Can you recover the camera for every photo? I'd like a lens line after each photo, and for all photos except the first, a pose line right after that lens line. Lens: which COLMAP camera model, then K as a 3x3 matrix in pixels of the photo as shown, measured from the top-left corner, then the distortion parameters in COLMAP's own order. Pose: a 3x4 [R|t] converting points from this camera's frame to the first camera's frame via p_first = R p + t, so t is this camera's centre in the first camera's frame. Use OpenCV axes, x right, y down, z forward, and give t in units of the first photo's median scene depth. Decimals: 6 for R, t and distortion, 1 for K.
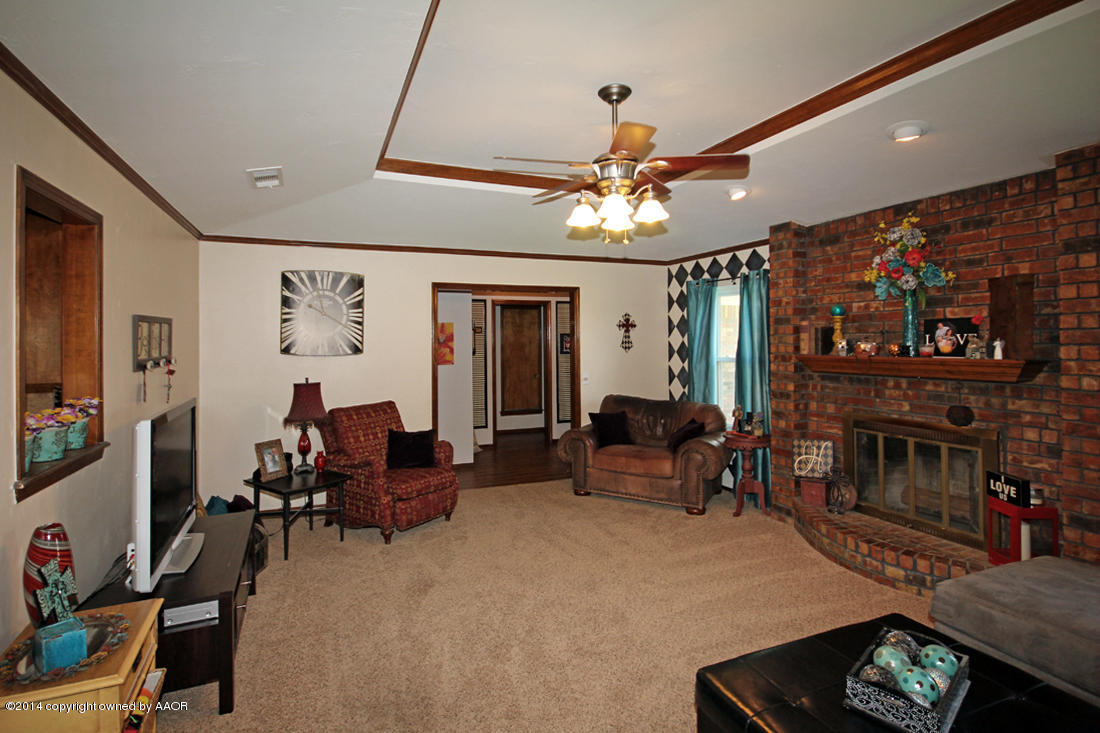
lens RADIAL K [[577.7, 0, 523.8], [0, 577.7, 340.9], [0, 0, 1]] dist [-0.006716, 0.000958]
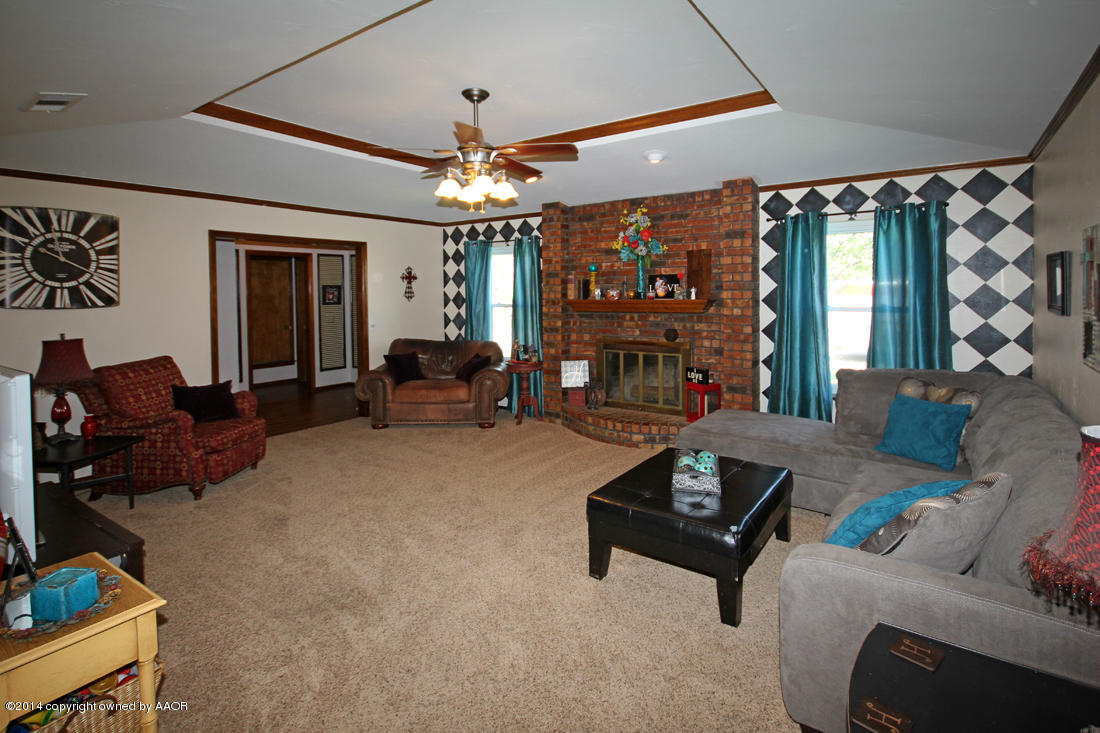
lens RADIAL K [[577.7, 0, 511.3], [0, 577.7, 311.5], [0, 0, 1]] dist [-0.006716, 0.000958]
pose [[0.858009, -0.017840, 0.513326, -0.330650], [0.003557, 0.999579, 0.028793, 0.011445], [-0.513623, -0.022878, 0.857711, -0.113586]]
